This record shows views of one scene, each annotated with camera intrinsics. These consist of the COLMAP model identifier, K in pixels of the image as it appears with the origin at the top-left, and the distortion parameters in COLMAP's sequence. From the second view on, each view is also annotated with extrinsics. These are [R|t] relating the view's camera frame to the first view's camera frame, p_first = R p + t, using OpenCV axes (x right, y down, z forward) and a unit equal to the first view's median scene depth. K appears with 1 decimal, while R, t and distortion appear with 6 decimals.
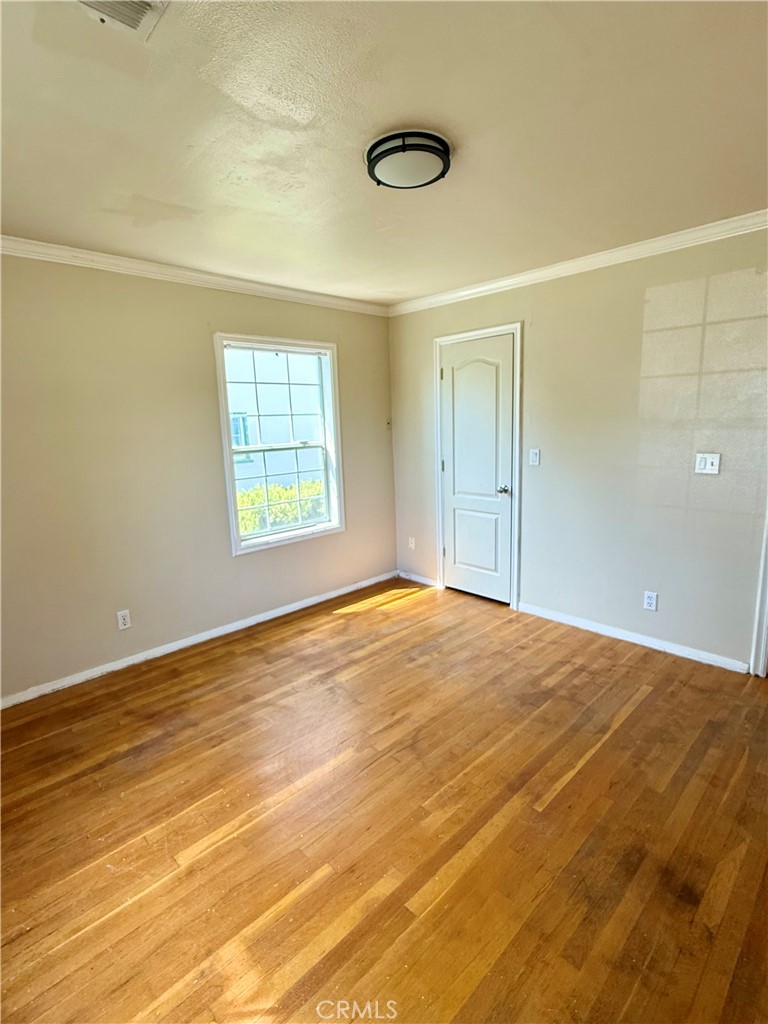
lens RADIAL K [[497.7, 0, 383.1], [0, 497.7, 512.5], [0, 0, 1]] dist [0.000091, 0.000349]
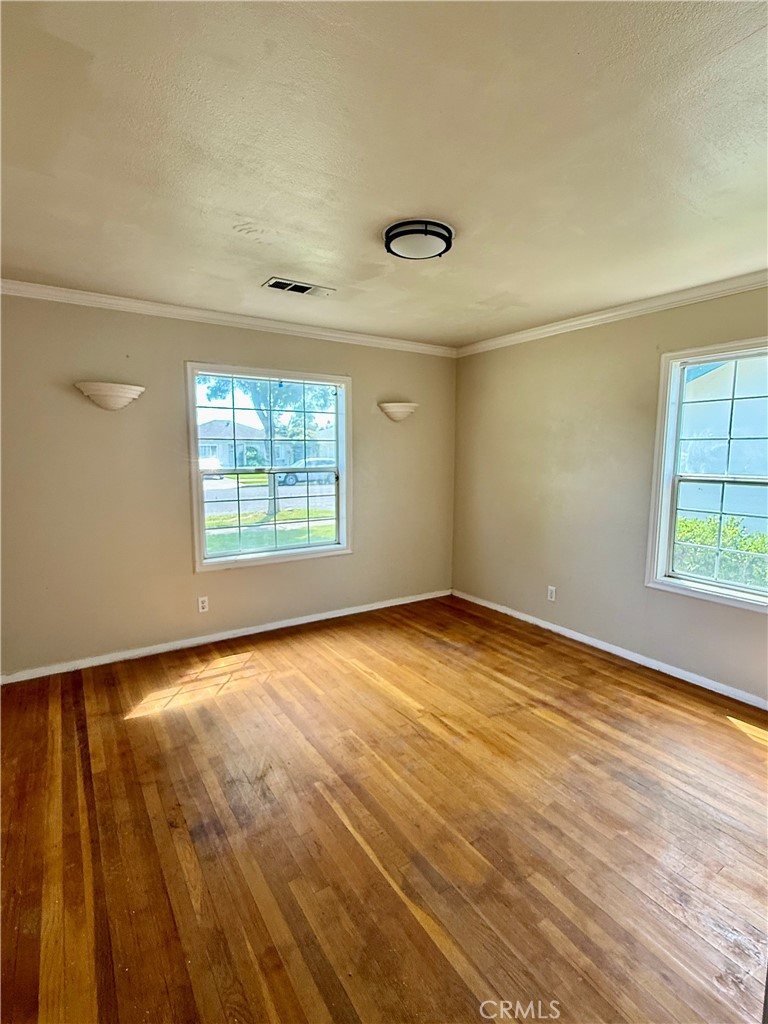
lens RADIAL K [[497.7, 0, 382.7], [0, 497.7, 511.1], [0, 0, 1]] dist [0.000091, 0.000349]
pose [[-0.190326, 0.150424, -0.970128, 0.884720], [-0.178204, 0.966481, 0.184820, -0.173273], [0.965411, 0.208057, -0.157141, 0.808791]]
